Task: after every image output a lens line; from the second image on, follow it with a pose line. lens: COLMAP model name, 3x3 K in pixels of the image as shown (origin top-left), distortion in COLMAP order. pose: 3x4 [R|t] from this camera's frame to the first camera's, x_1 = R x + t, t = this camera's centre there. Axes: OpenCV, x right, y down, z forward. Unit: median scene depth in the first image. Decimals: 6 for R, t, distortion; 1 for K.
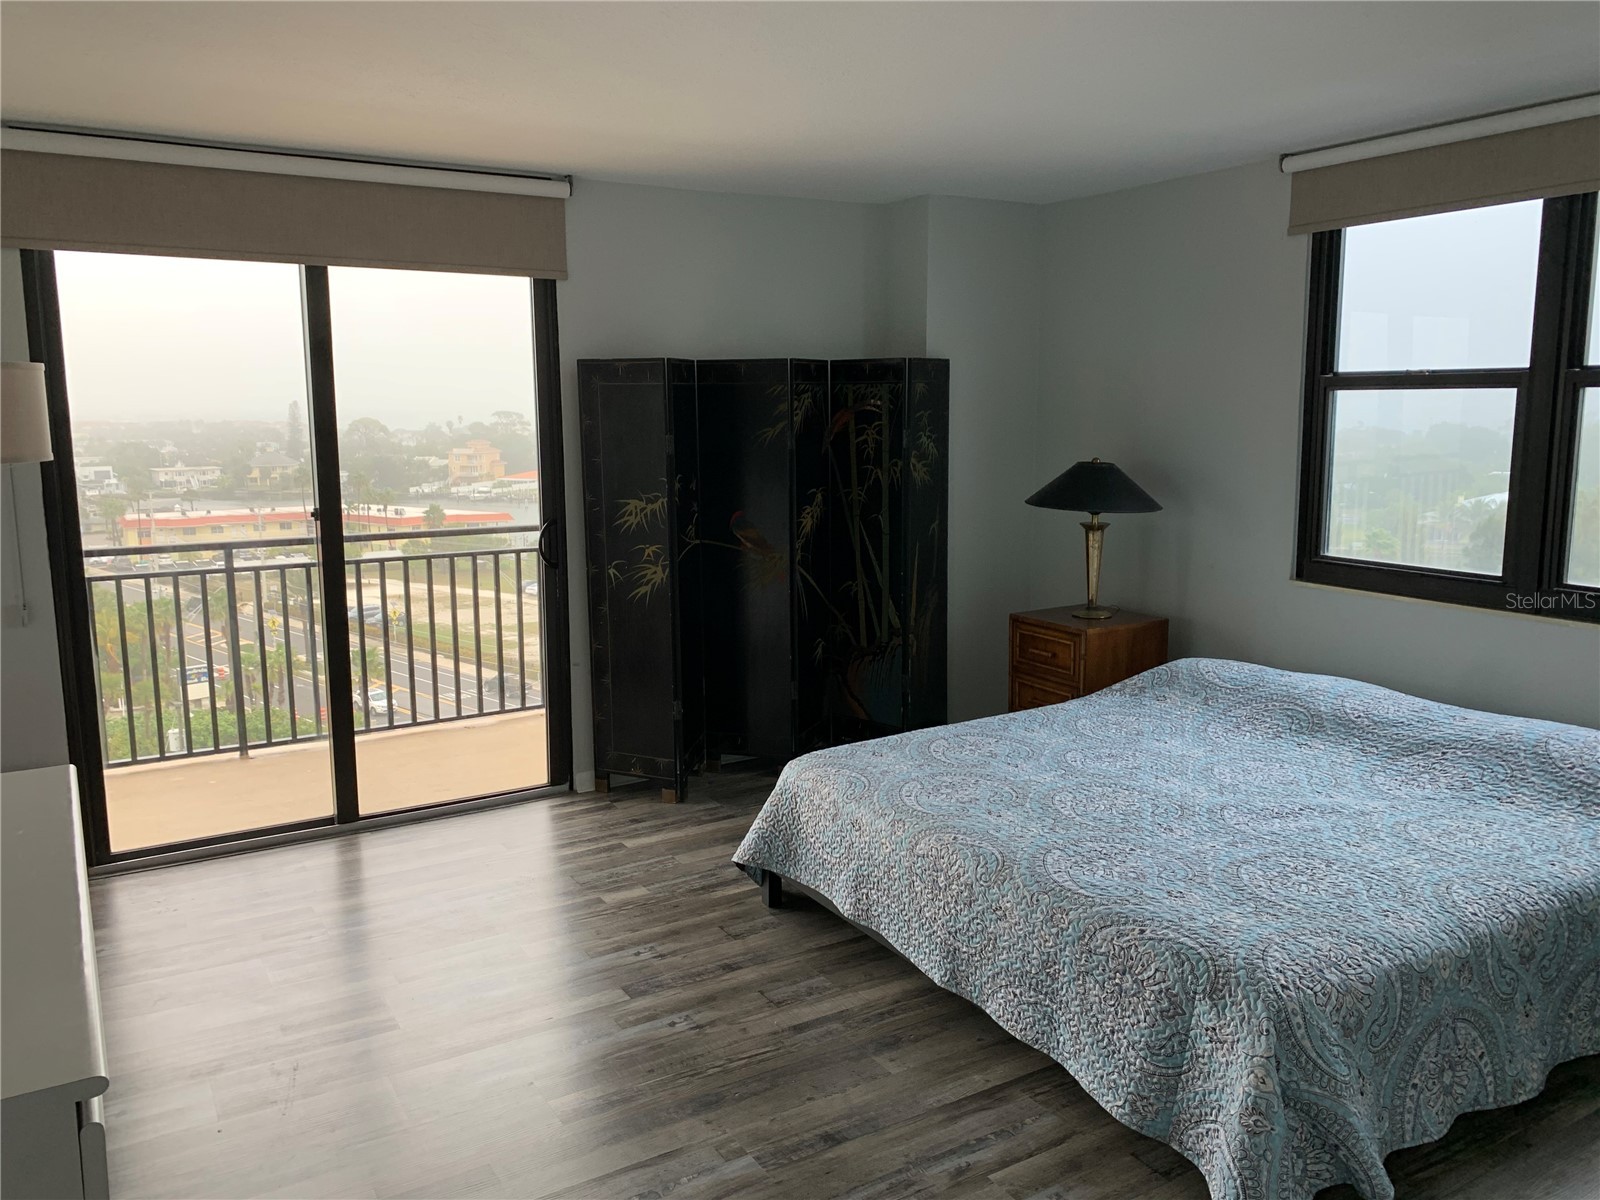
lens RADIAL K [[1246.8, 0, 793.4], [0, 1246.8, 568.2], [0, 0, 1]] dist [0.089913, -0.091186]
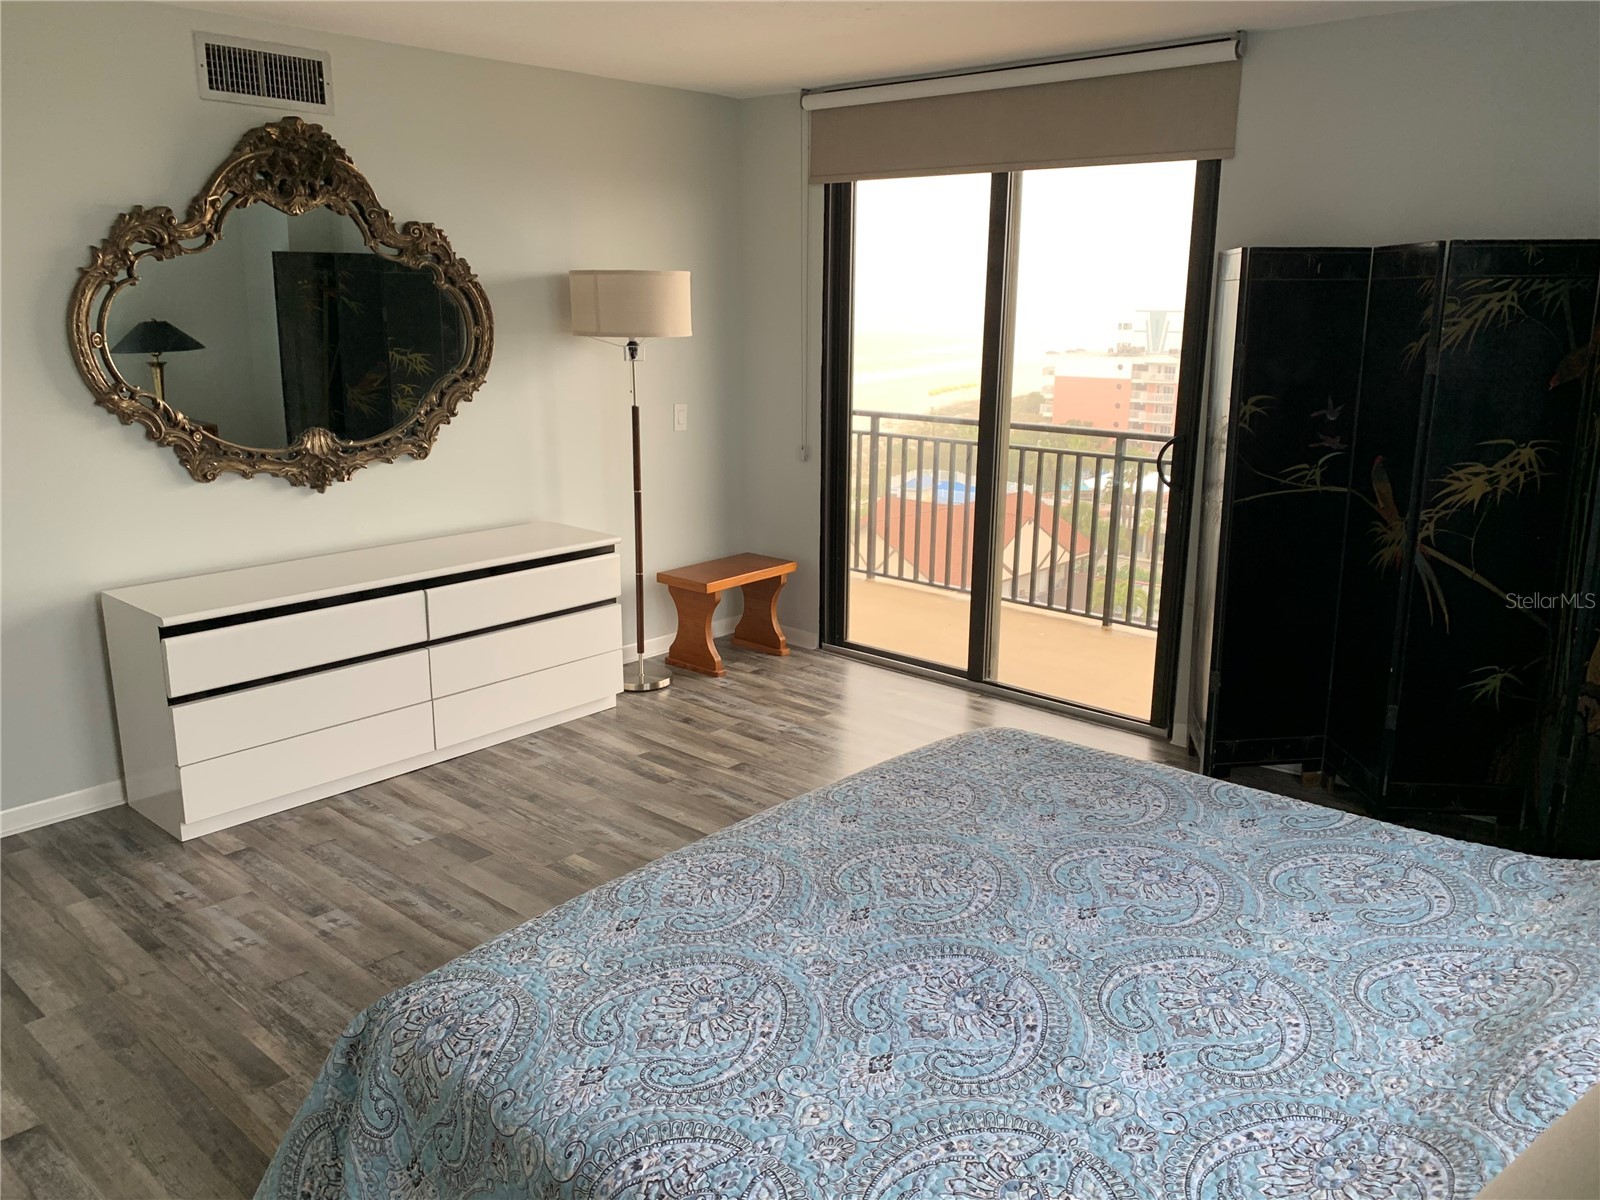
lens RADIAL K [[1246.8, 0, 794.8], [0, 1246.8, 551.3], [0, 0, 1]] dist [0.089913, -0.091186]
pose [[0.276756, 0.198970, -0.940116, 0.713357], [-0.138407, 0.976381, 0.165900, -0.084017], [0.950921, 0.084204, 0.297758, 0.576983]]
